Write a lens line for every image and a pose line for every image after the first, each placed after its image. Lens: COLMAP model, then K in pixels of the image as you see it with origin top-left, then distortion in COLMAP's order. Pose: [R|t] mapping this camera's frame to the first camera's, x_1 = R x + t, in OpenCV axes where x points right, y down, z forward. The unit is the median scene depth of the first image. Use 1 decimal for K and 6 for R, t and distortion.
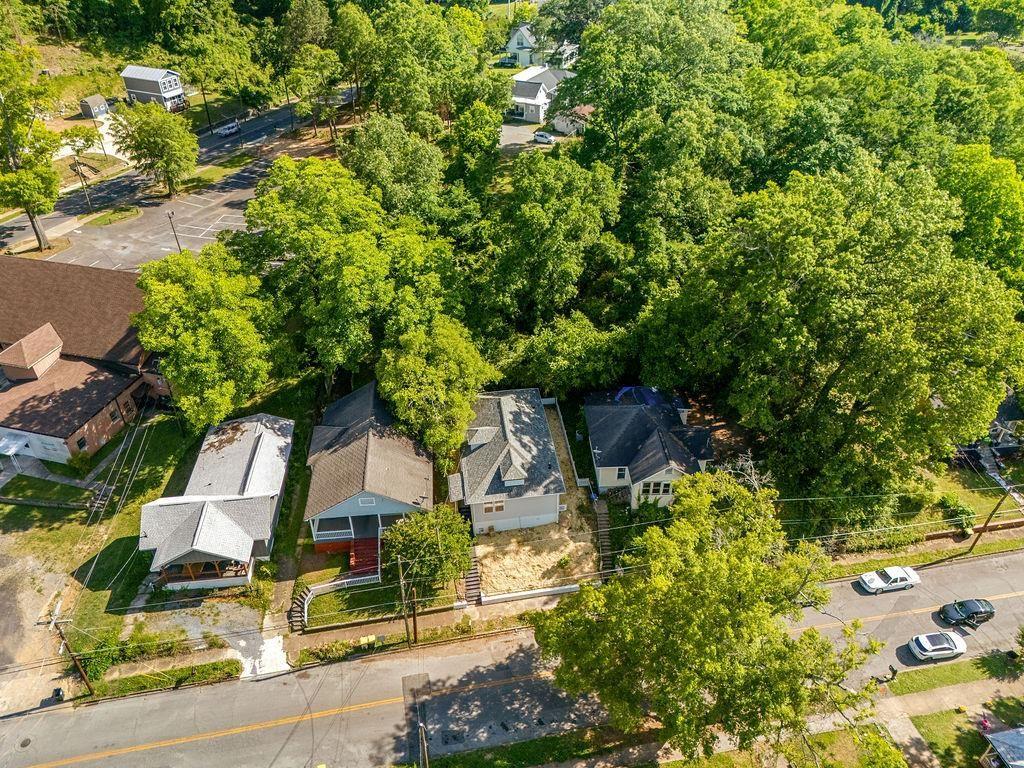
lens RADIAL K [[751.2, 0, 512.0], [0, 751.2, 384.0], [0, 0, 1]] dist [0.089118, -0.094496]
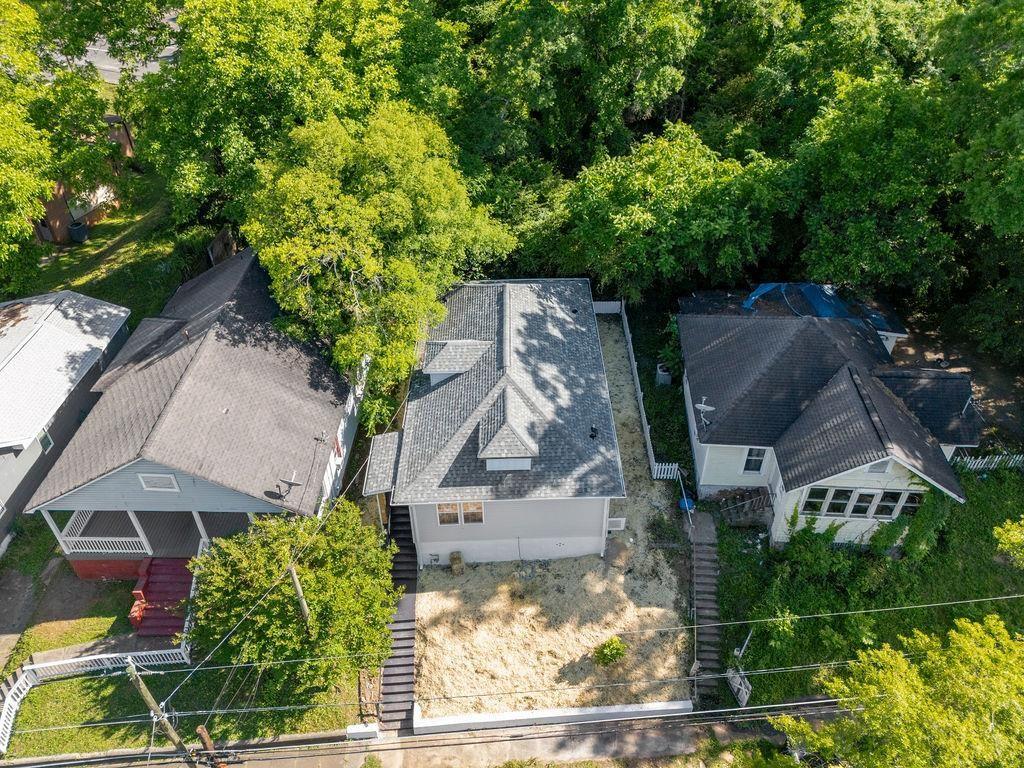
lens RADIAL K [[751.2, 0, 512.0], [0, 751.2, 384.0], [0, 0, 1]] dist [0.089118, -0.094496]
pose [[0.993305, 0.070805, -0.091284, 0.039720], [-0.064783, 0.995626, 0.067326, 0.052452], [0.095651, -0.060962, 0.993546, 0.542106]]
